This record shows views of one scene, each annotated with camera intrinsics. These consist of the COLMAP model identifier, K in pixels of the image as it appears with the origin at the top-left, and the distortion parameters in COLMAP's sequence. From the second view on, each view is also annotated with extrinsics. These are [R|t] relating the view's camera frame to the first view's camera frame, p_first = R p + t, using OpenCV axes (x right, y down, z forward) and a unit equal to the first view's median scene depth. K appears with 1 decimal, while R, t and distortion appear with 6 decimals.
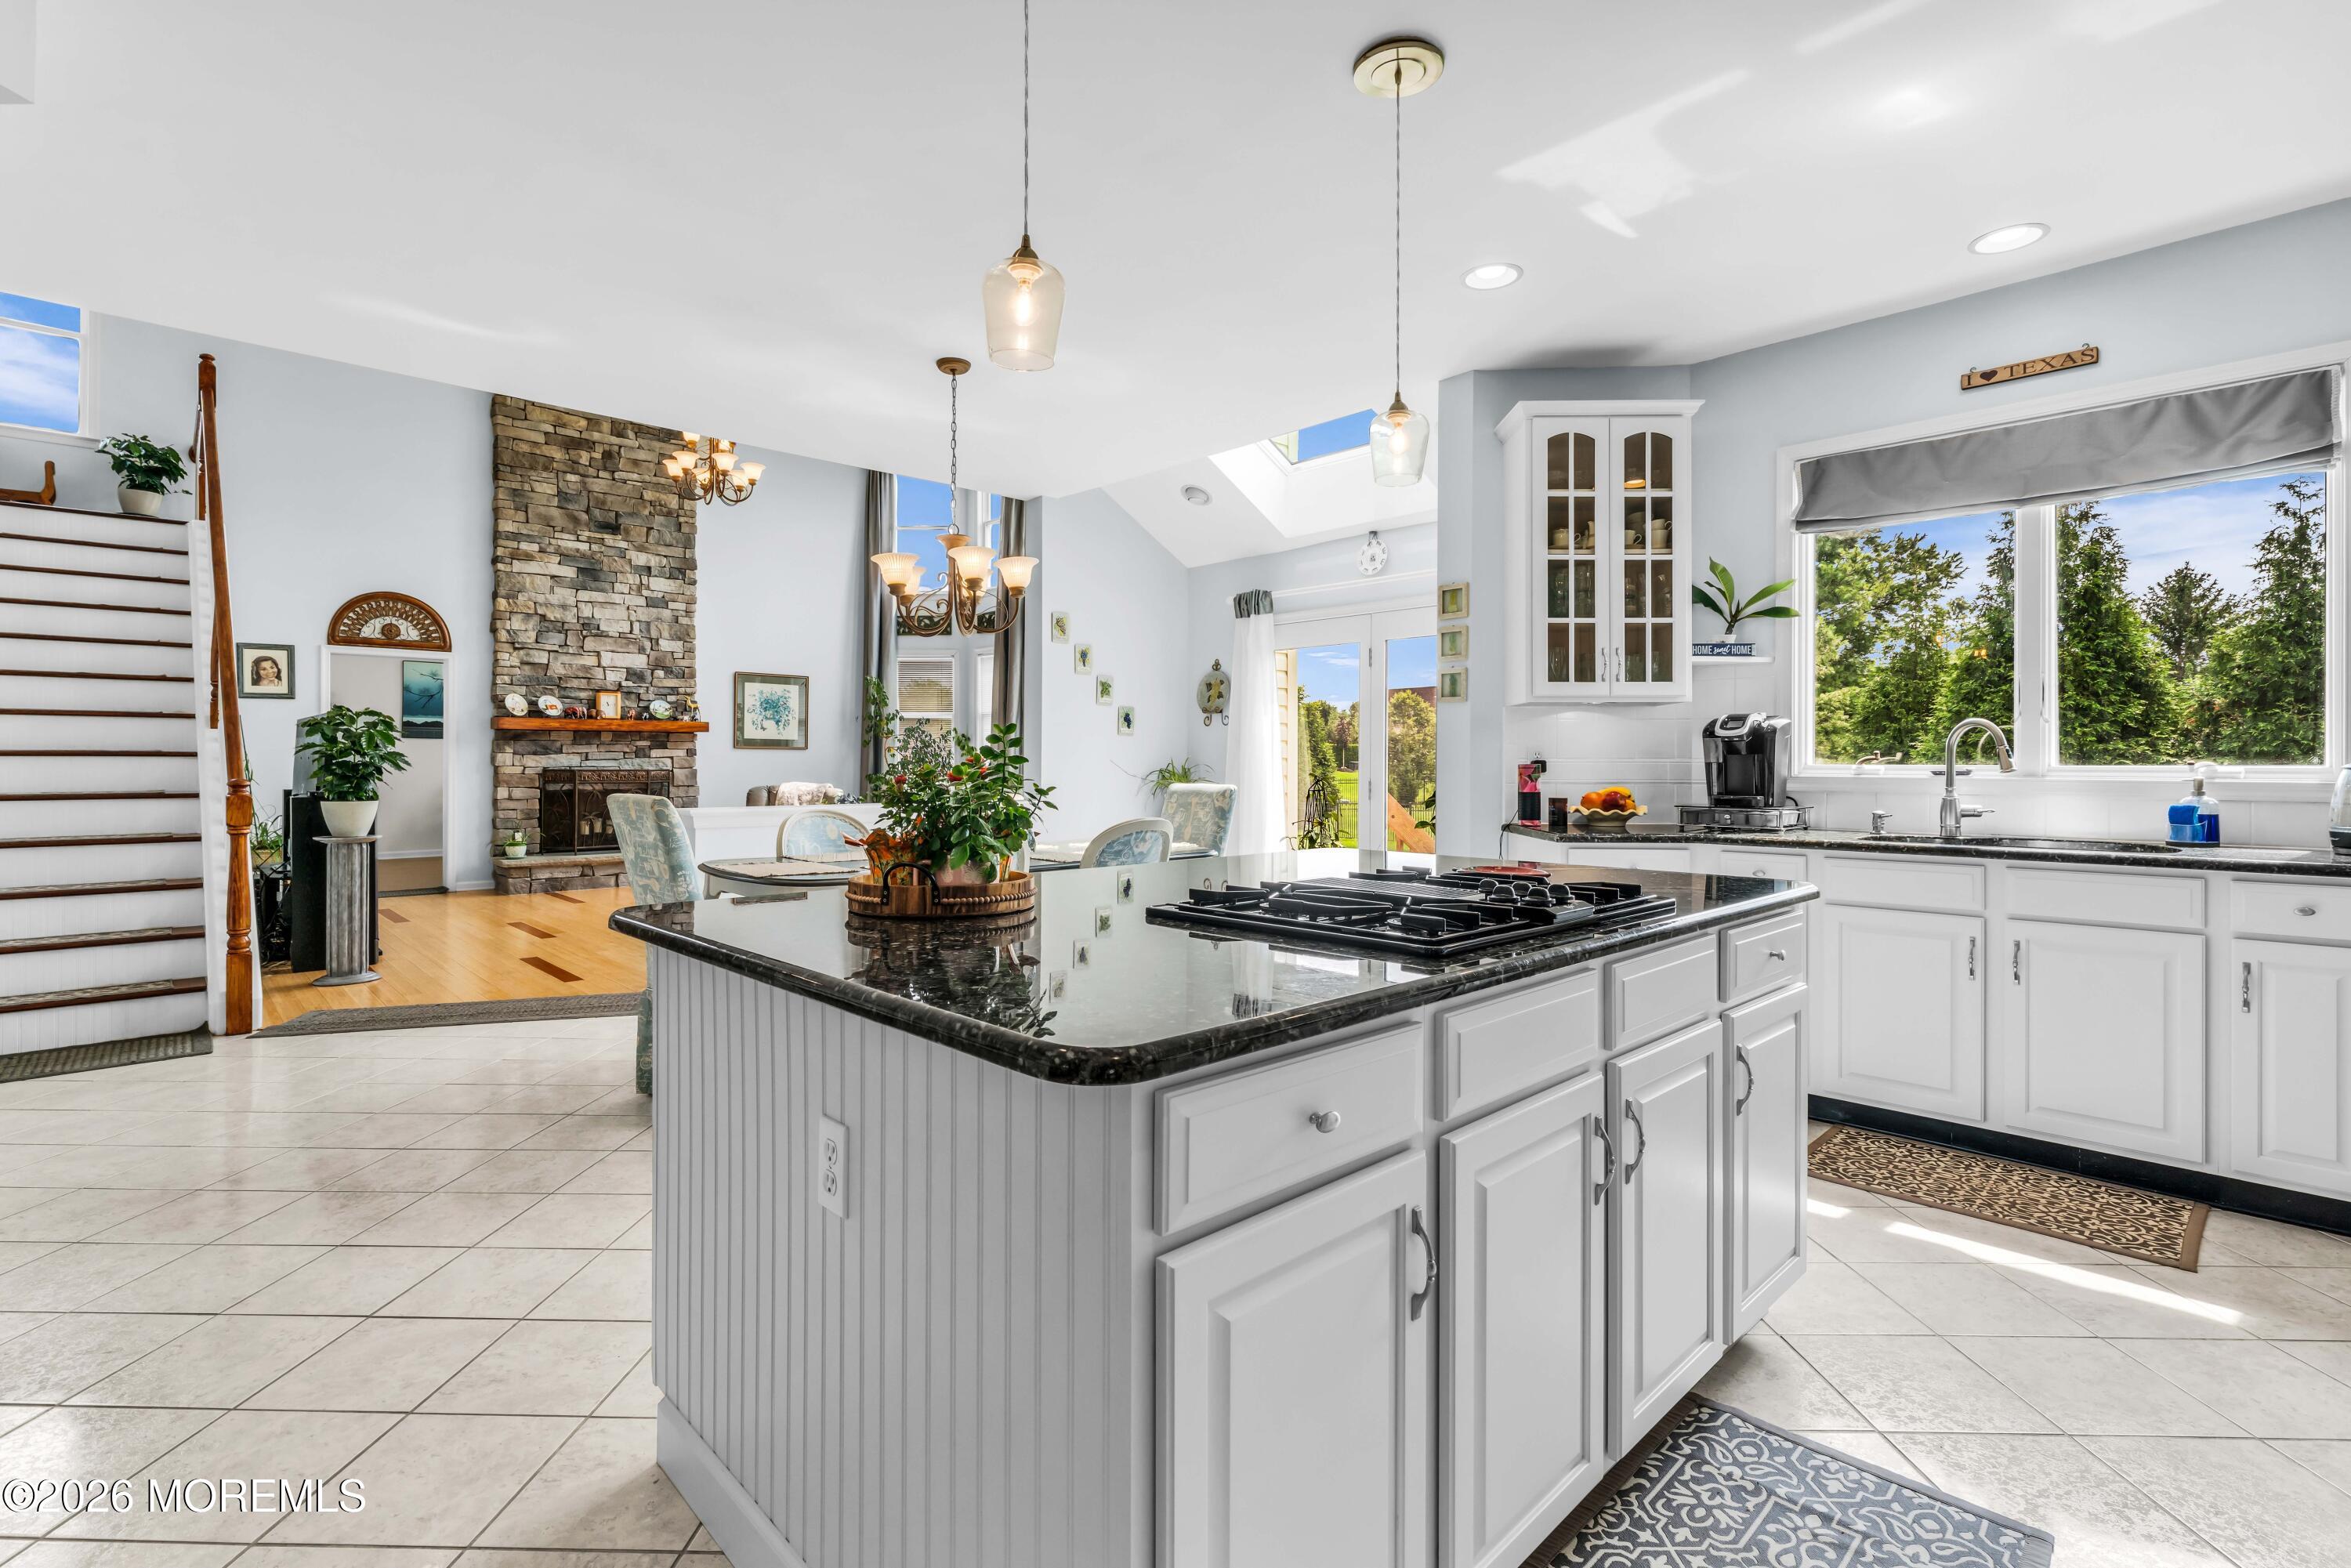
lens RADIAL K [[1086.4, 0, 1175.4], [0, 1086.4, 755.2], [0, 0, 1]] dist [-0.001914, -0.000522]
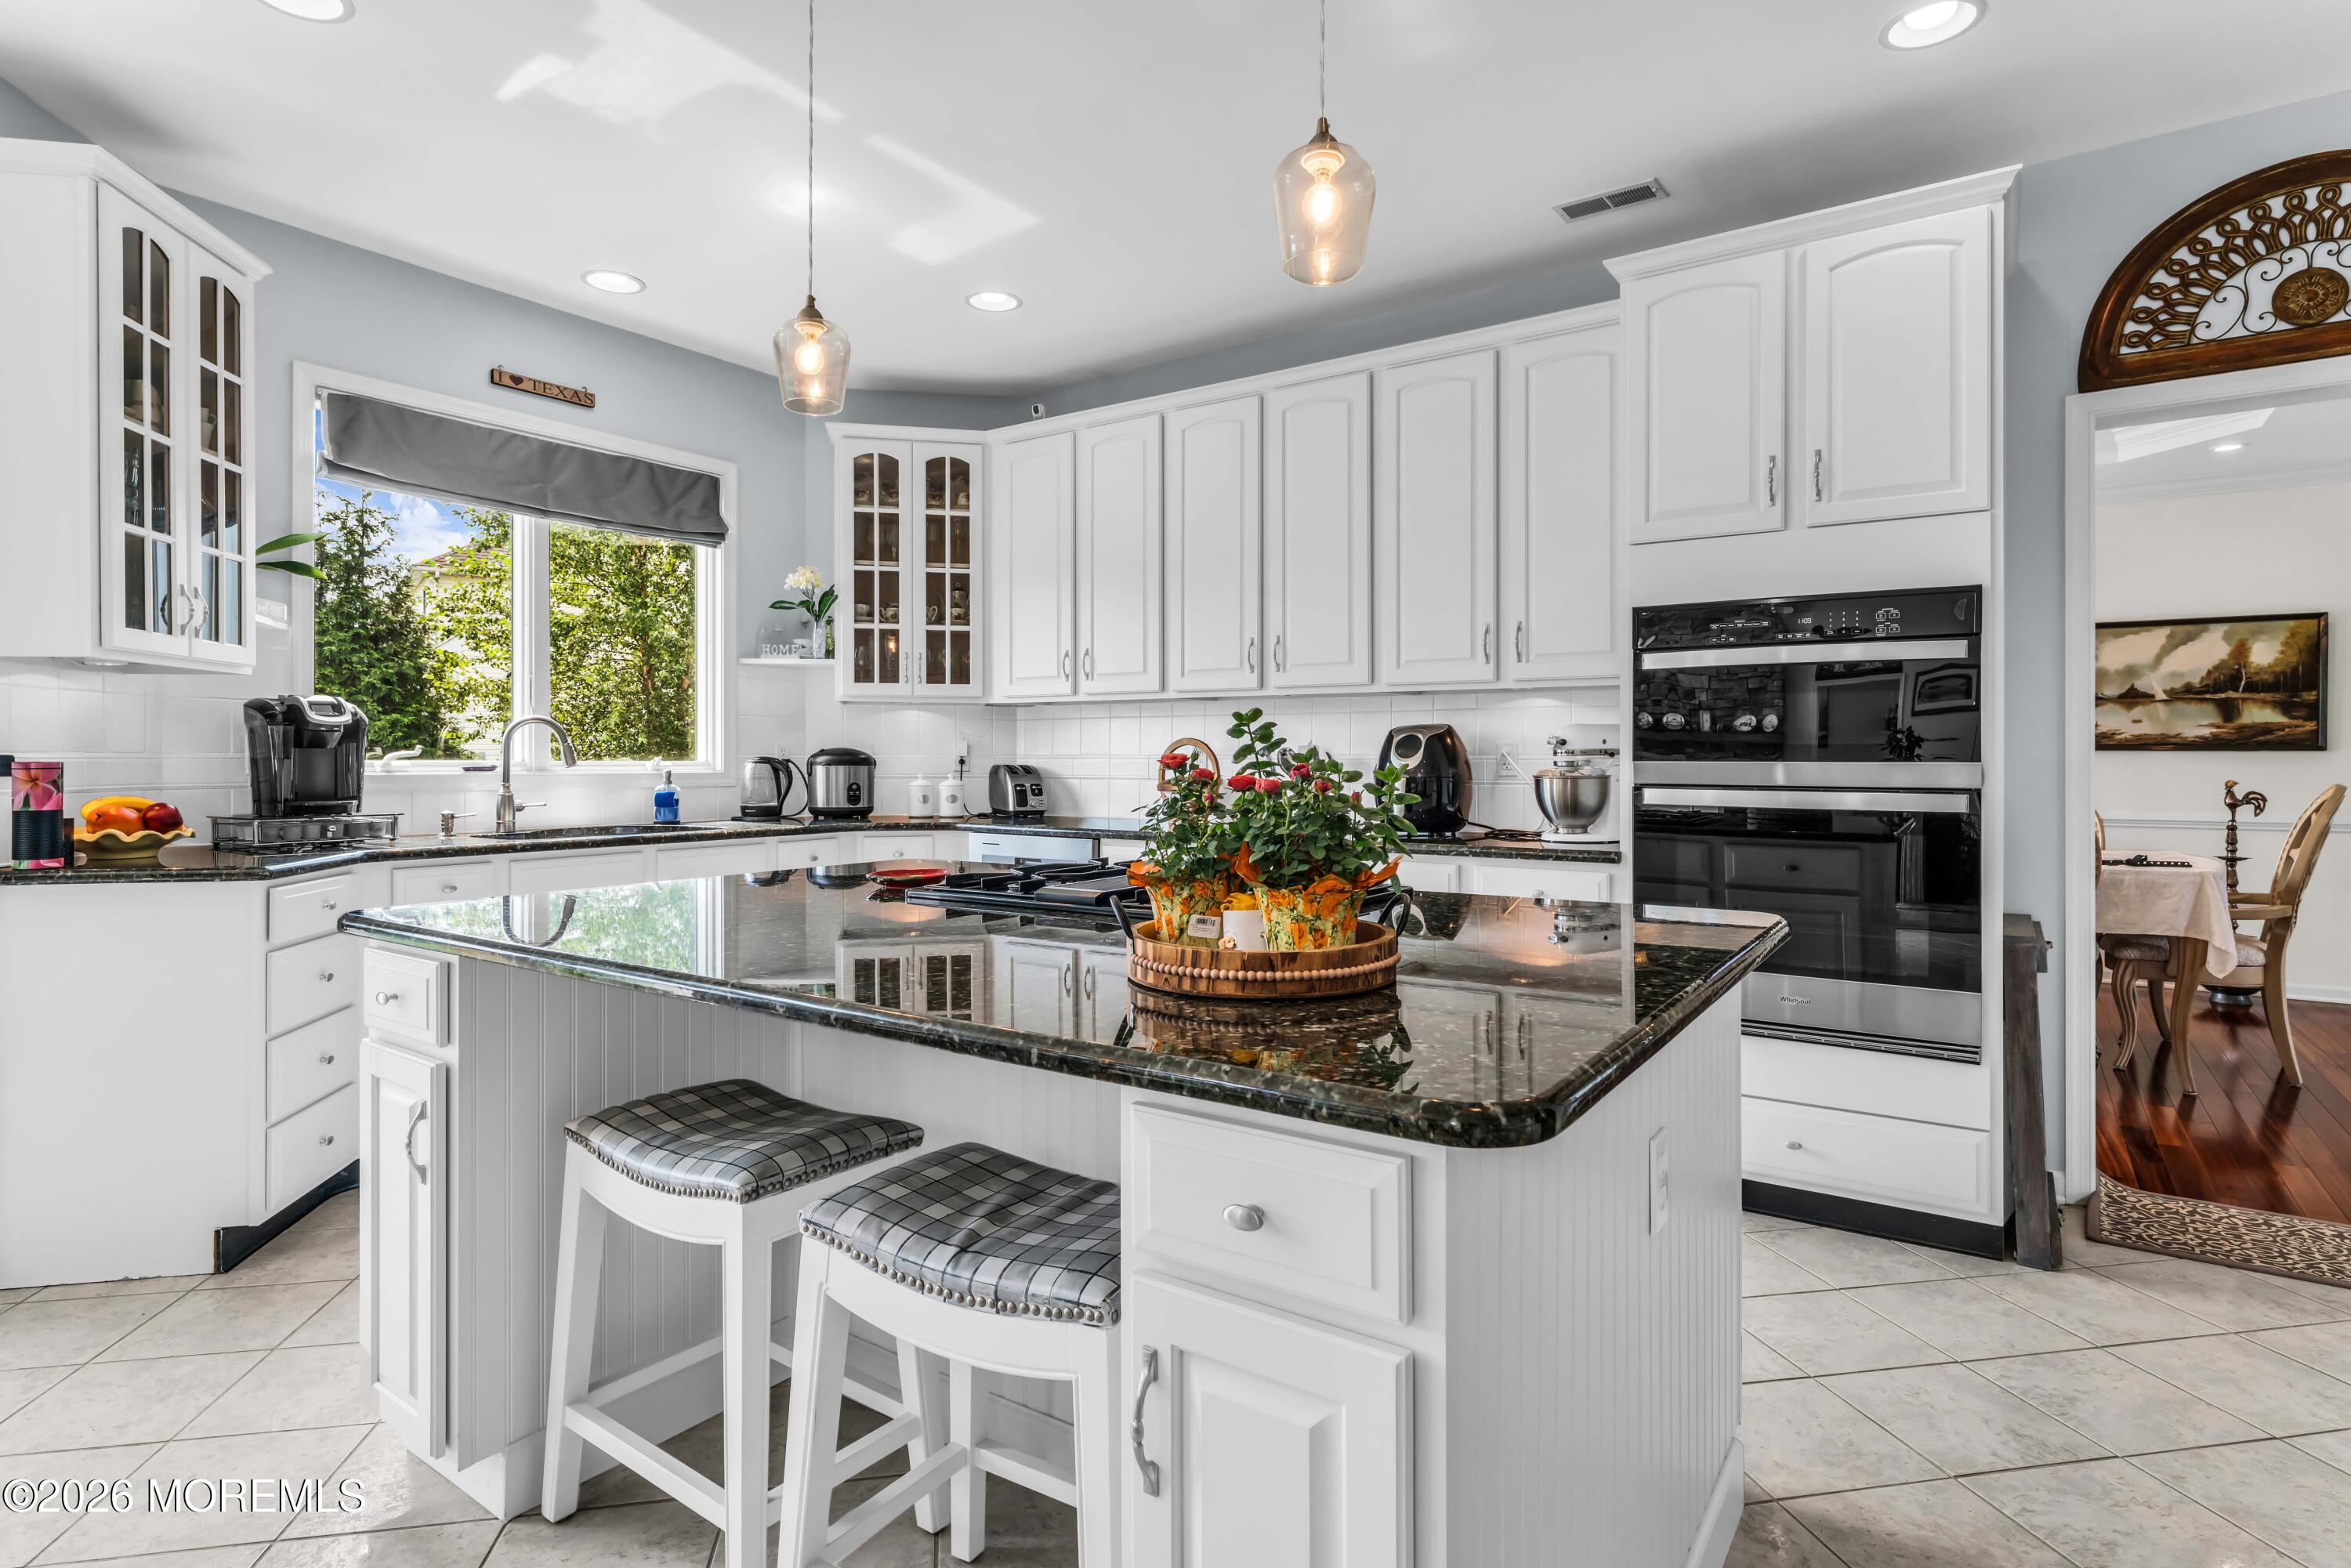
lens RADIAL K [[1188.5, 0, 1173.5], [0, 1188.5, 755.0], [0, 0, 1]] dist [-0.003230, -0.000922]
pose [[-0.191723, 0.001965, 0.981447, -0.556141], [-0.008404, 0.999958, -0.003644, 0.004082], [-0.981413, -0.008946, -0.191699, 0.711527]]
